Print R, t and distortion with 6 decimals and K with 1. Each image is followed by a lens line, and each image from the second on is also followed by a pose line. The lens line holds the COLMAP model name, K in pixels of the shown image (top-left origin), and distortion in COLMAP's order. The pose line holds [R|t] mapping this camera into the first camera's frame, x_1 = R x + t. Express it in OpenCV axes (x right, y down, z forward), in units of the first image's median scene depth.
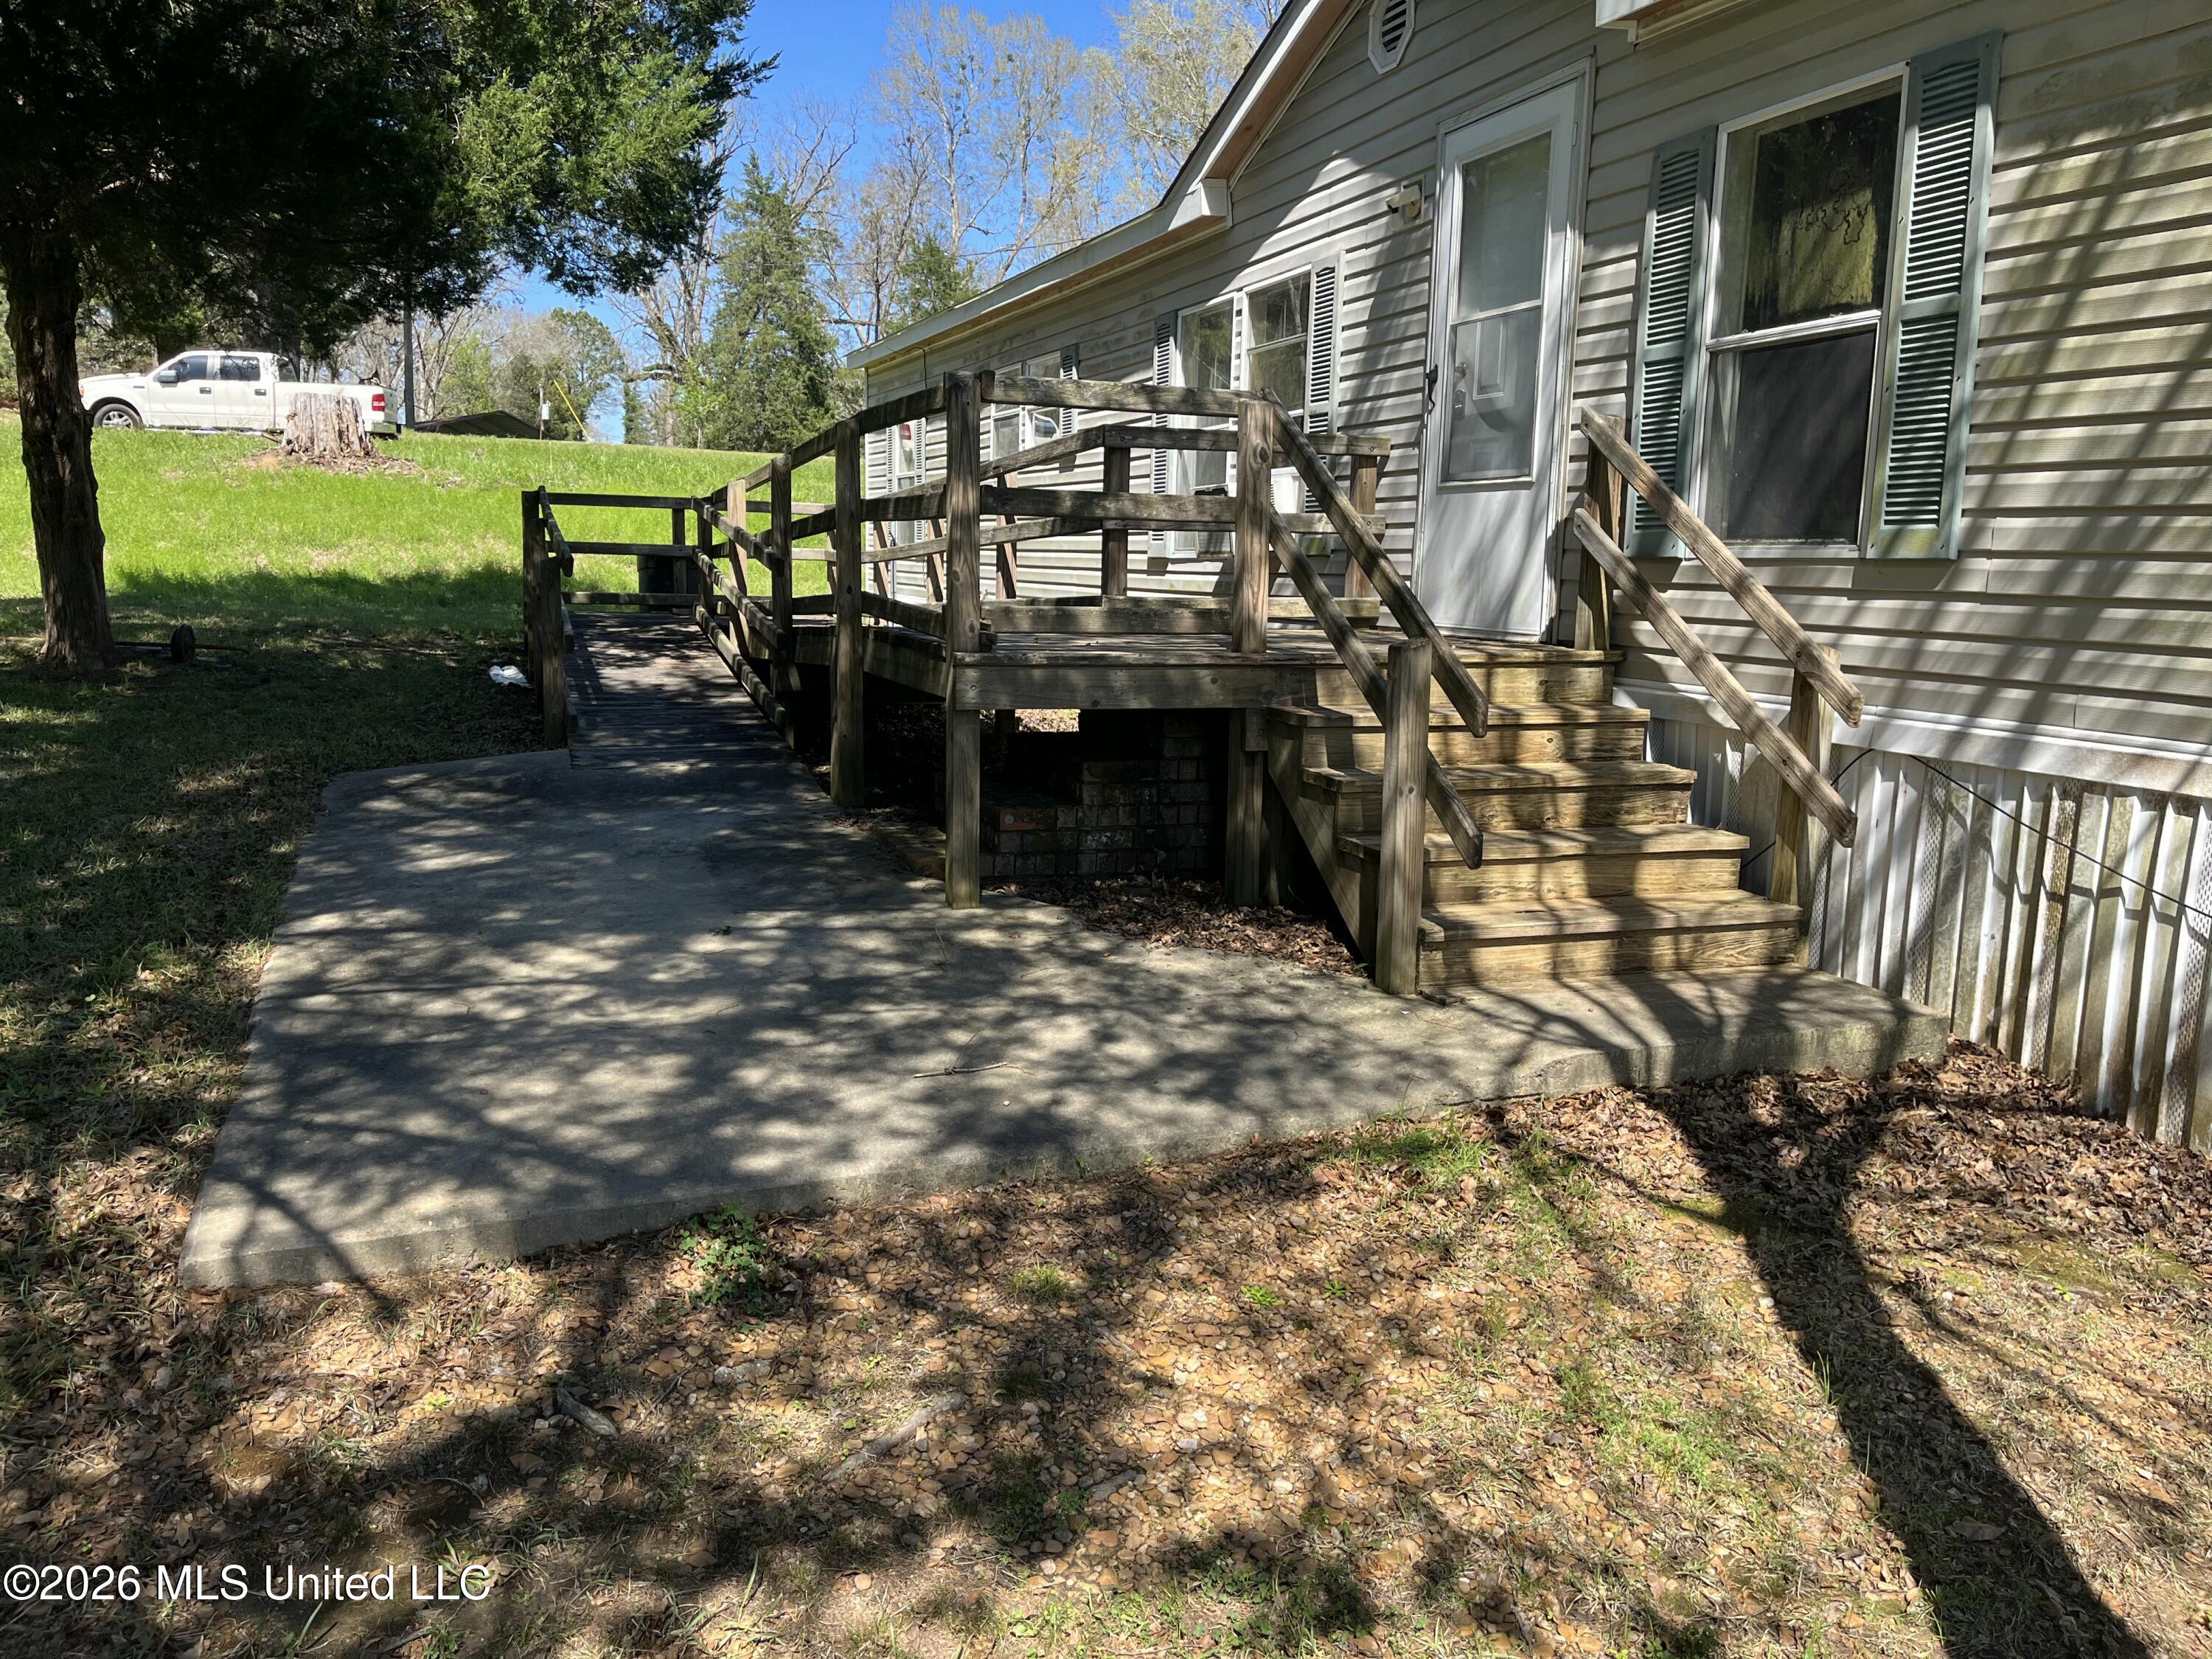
lens RADIAL K [[1695.3, 0, 1106.0], [0, 1695.3, 829.5], [0, 0, 1]] dist [0.079330, -0.114139]
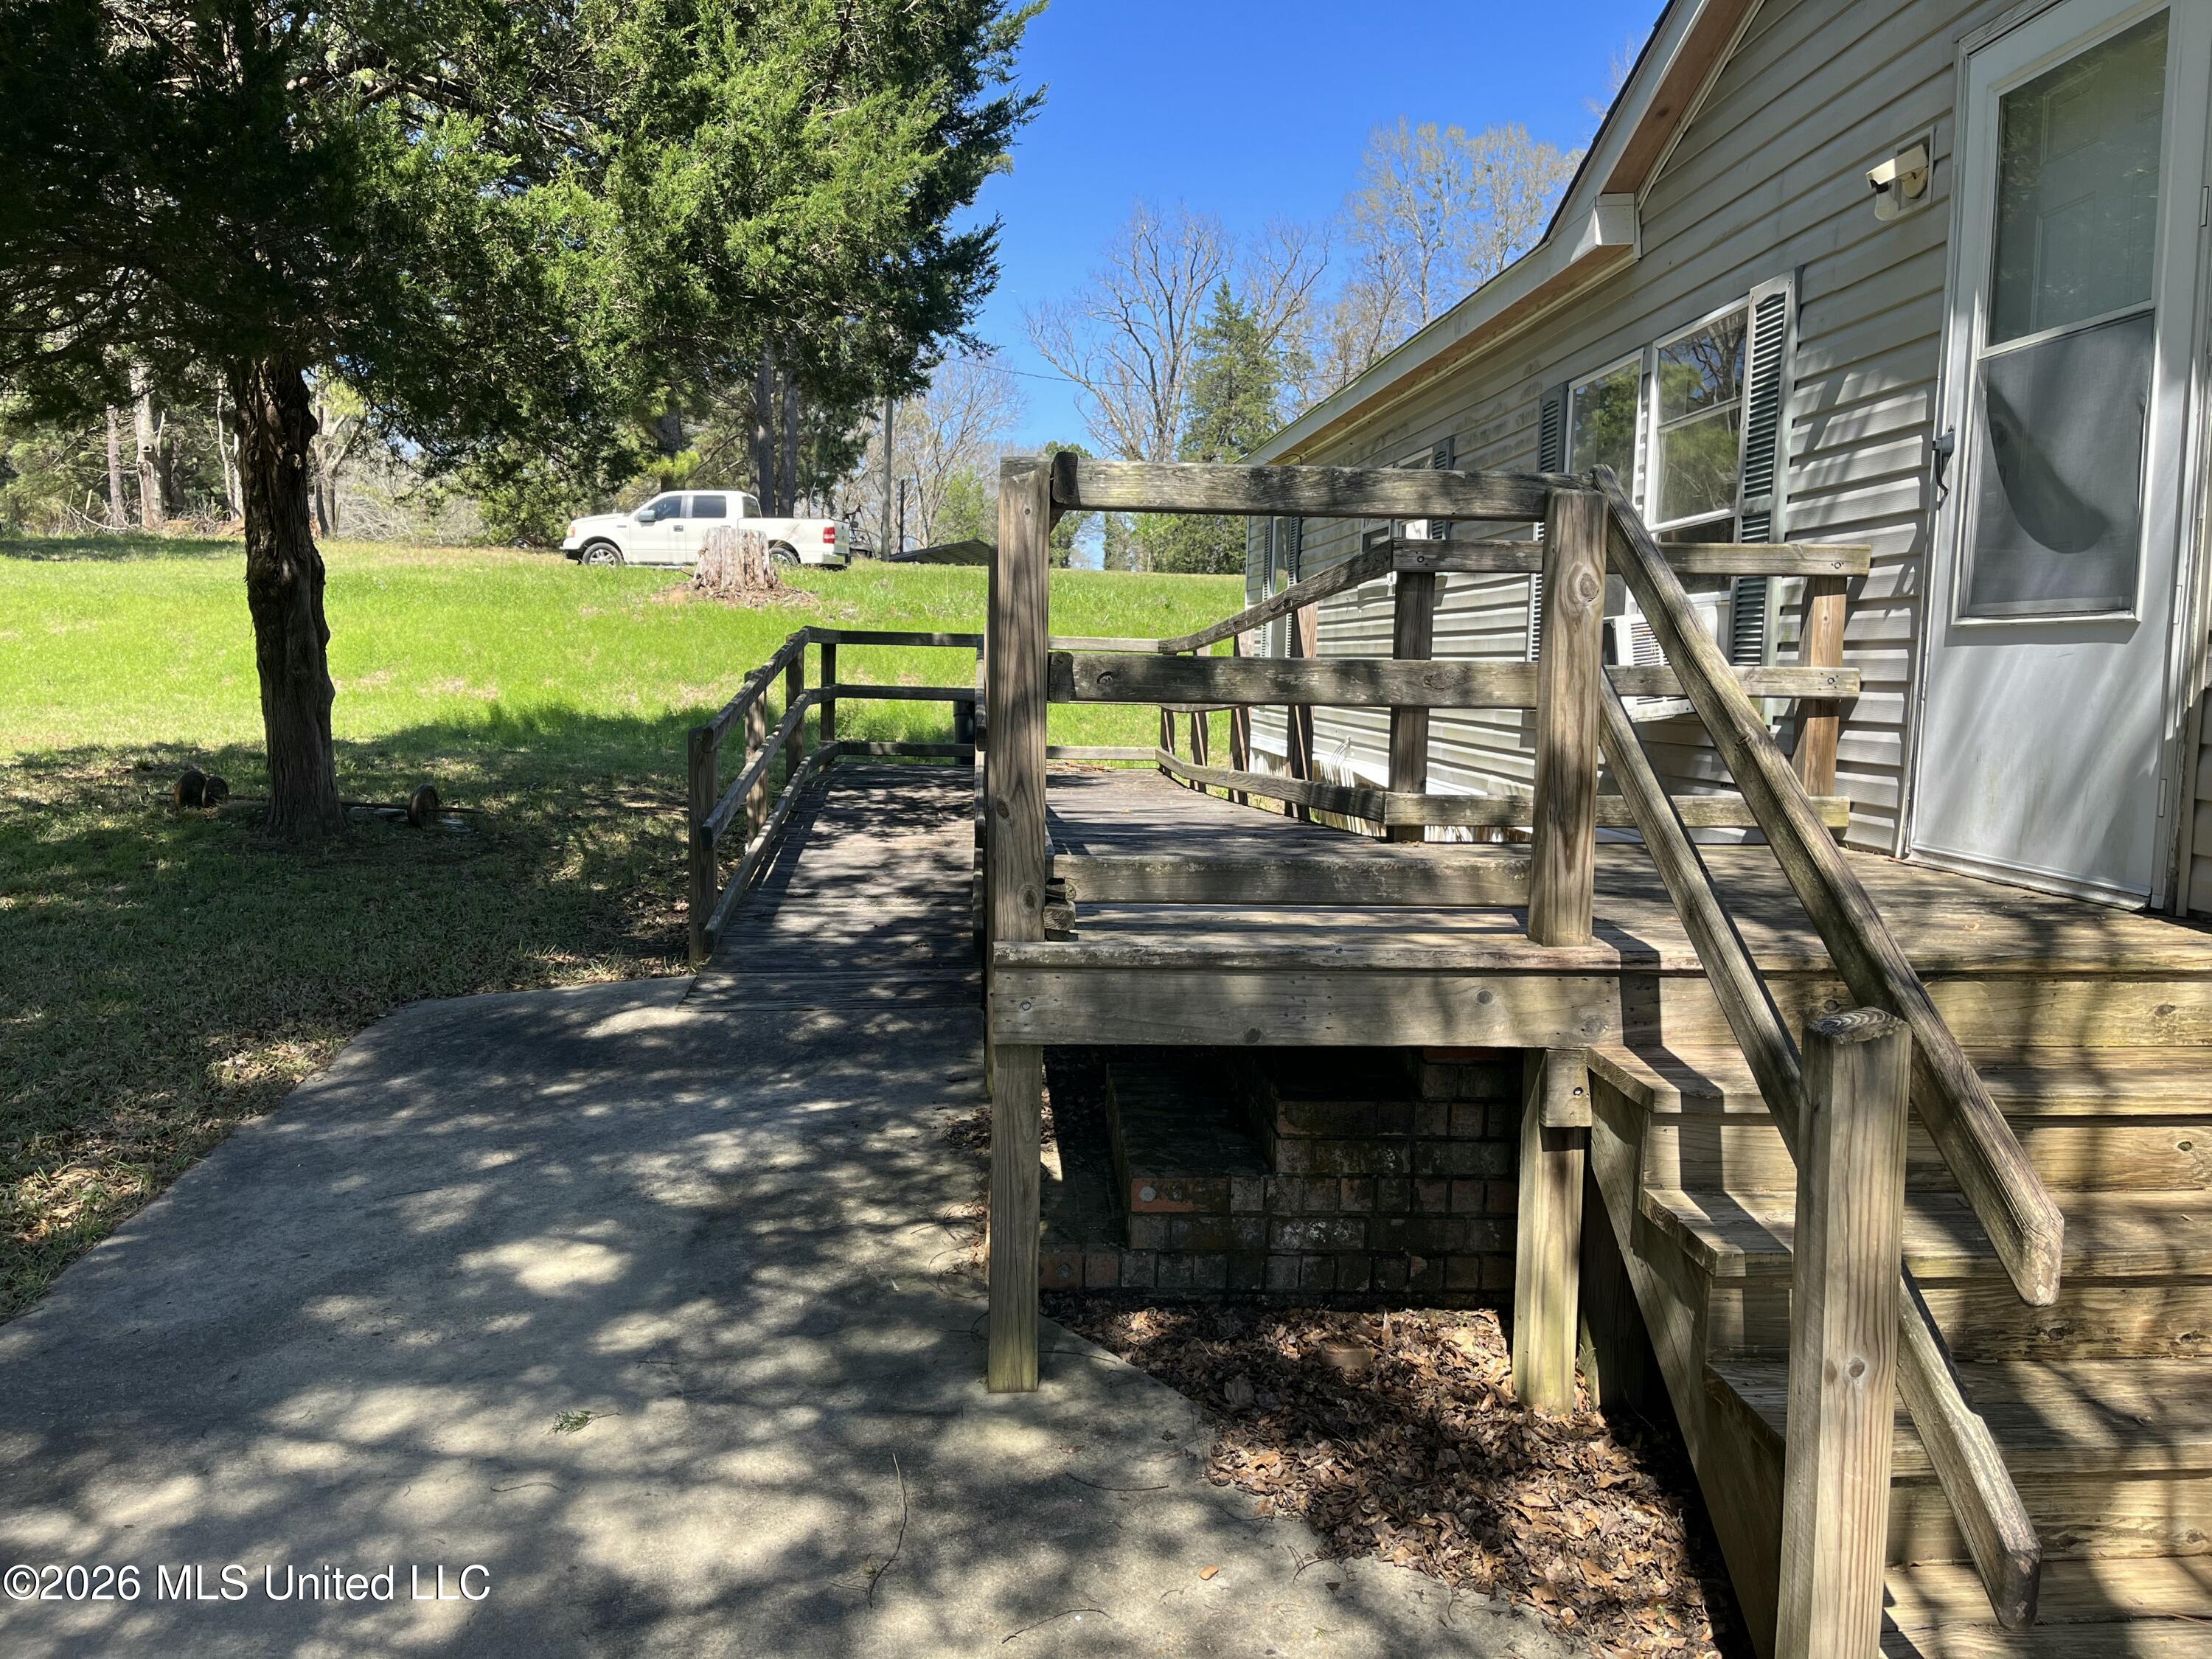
lens RADIAL K [[1716.5, 0, 1117.8], [0, 1716.5, 836.0], [0, 0, 1]] dist [0.039658, 0.002519]
pose [[0.964836, 0.022123, -0.261919, 0.110606], [-0.038881, 0.997502, -0.058971, -0.120643], [0.259960, 0.067081, 0.963286, 0.513150]]
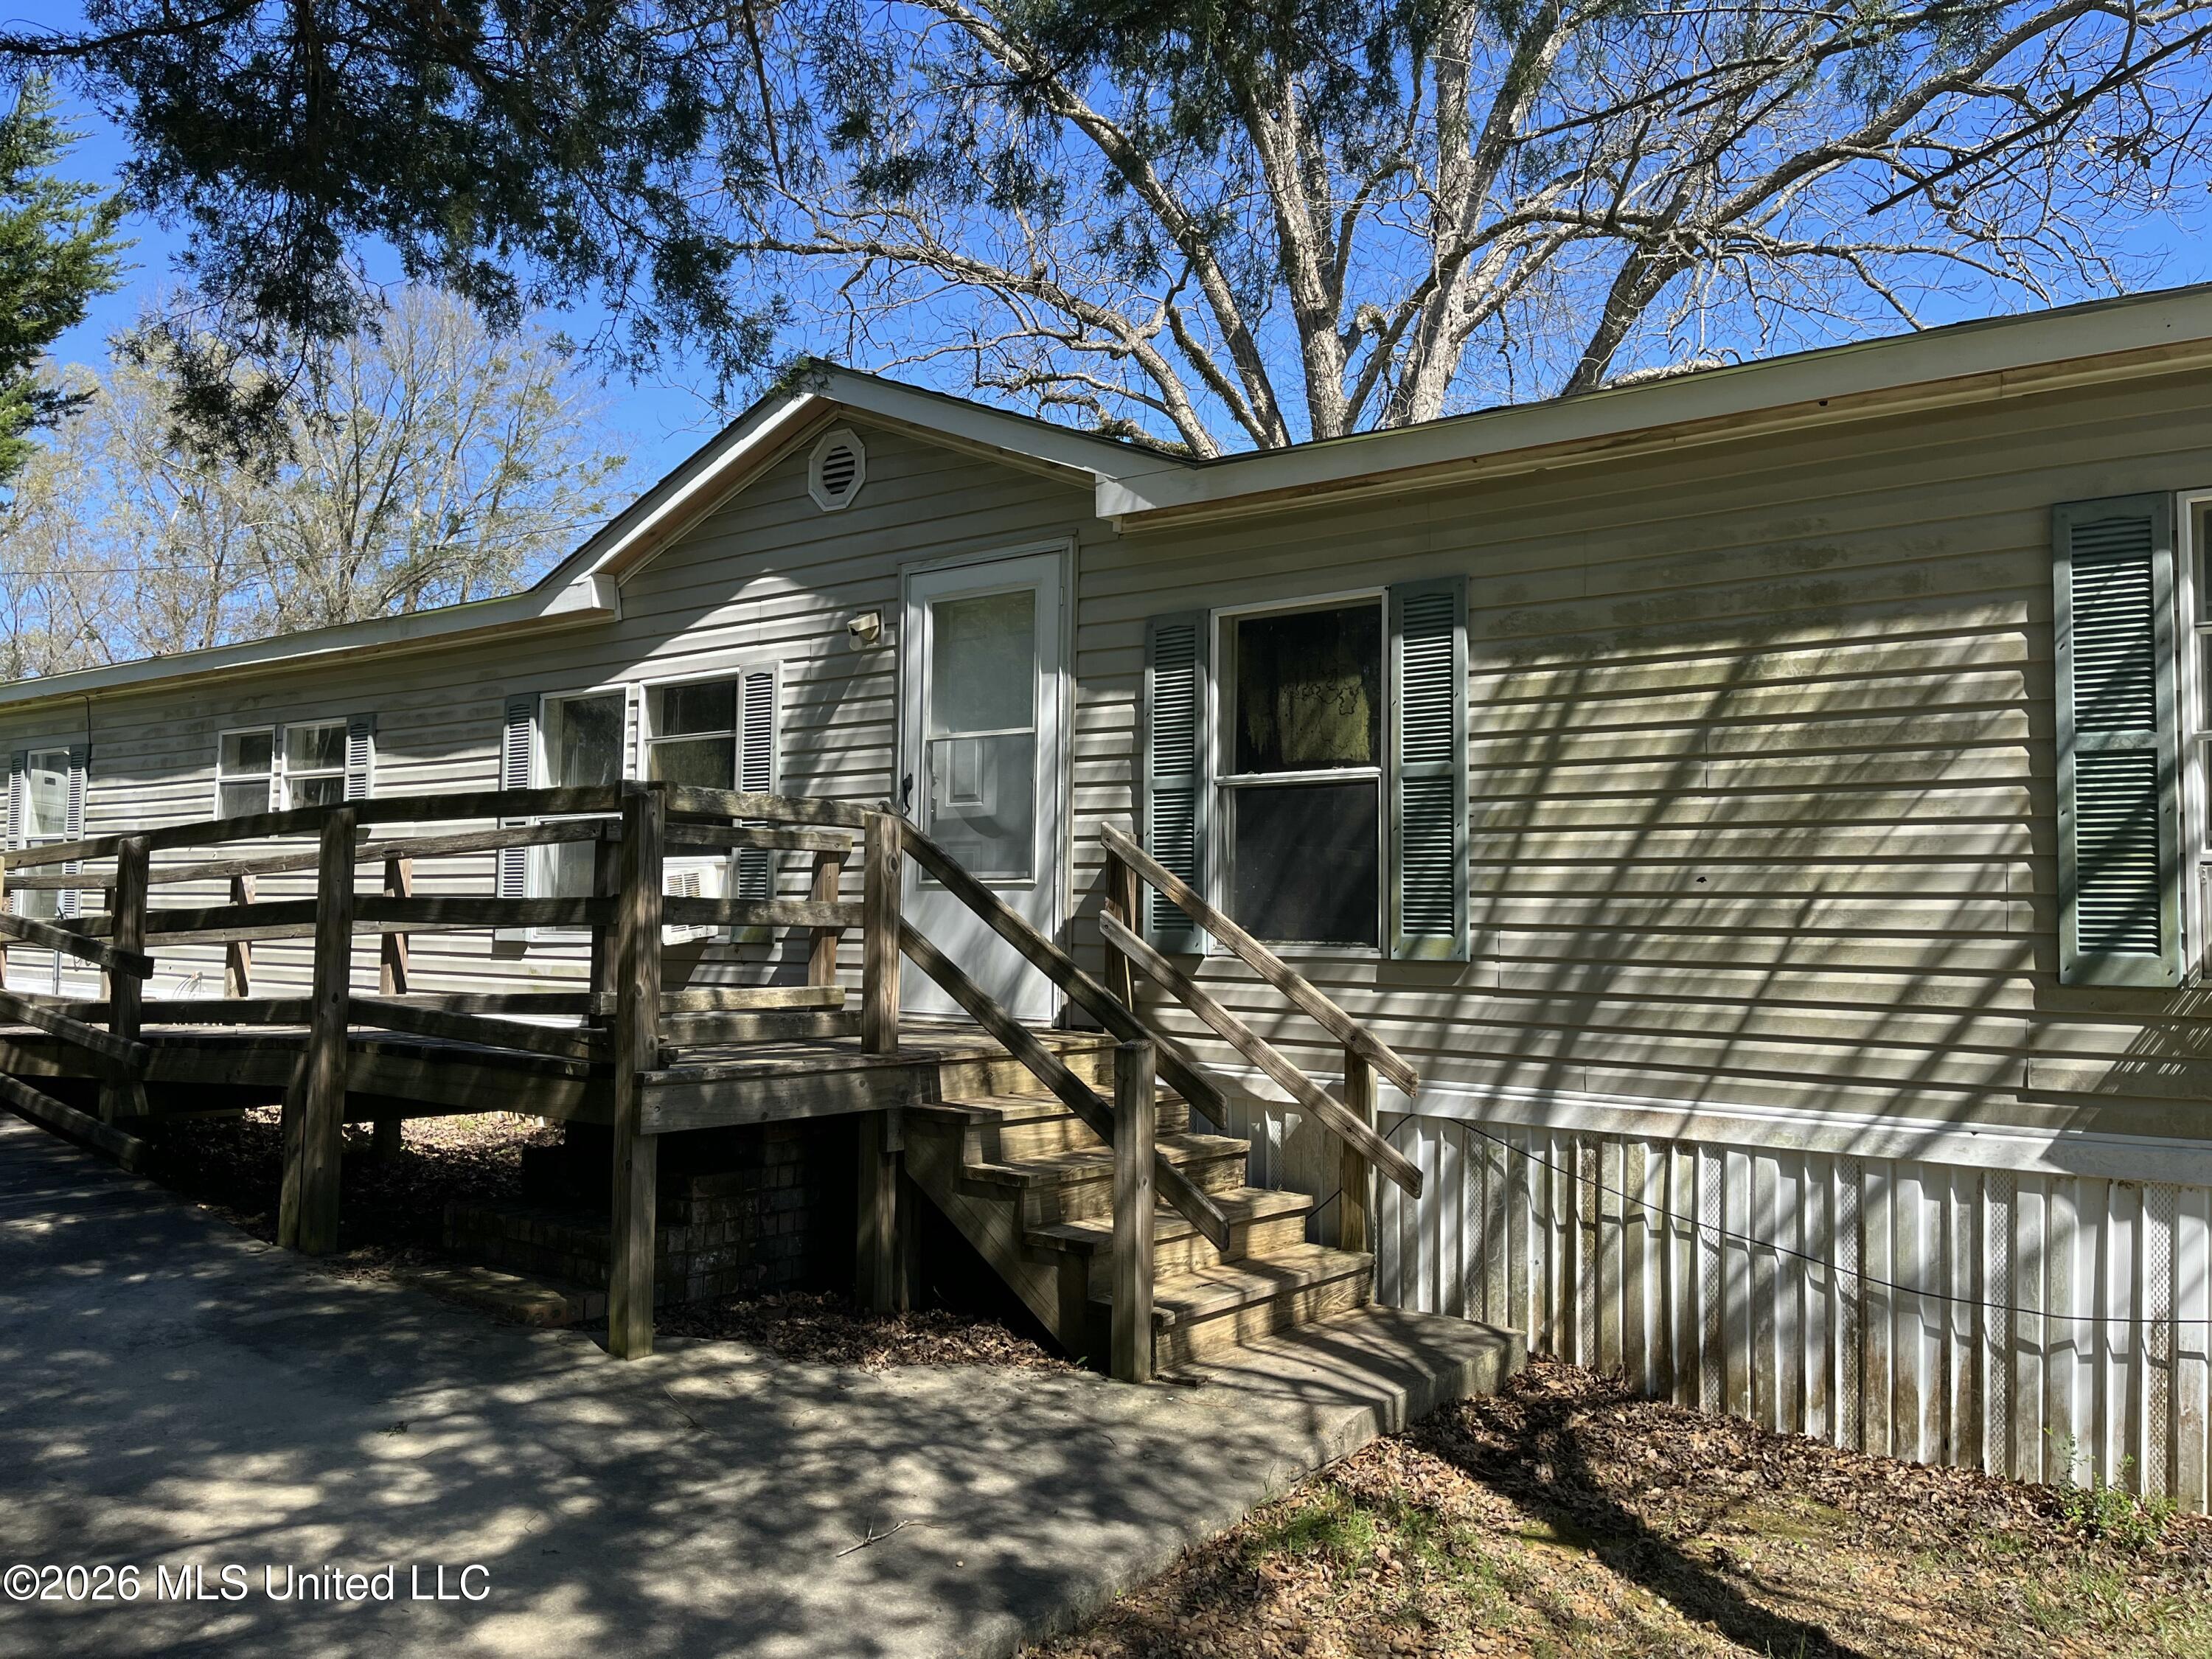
lens RADIAL K [[1695.3, 0, 1106.0], [0, 1695.3, 829.5], [0, 0, 1]] dist [0.079330, -0.114139]
pose [[0.844161, 0.023043, 0.535594, -0.423533], [0.086043, 0.980300, -0.177789, -0.052228], [-0.529140, 0.196167, 0.825548, 0.075275]]
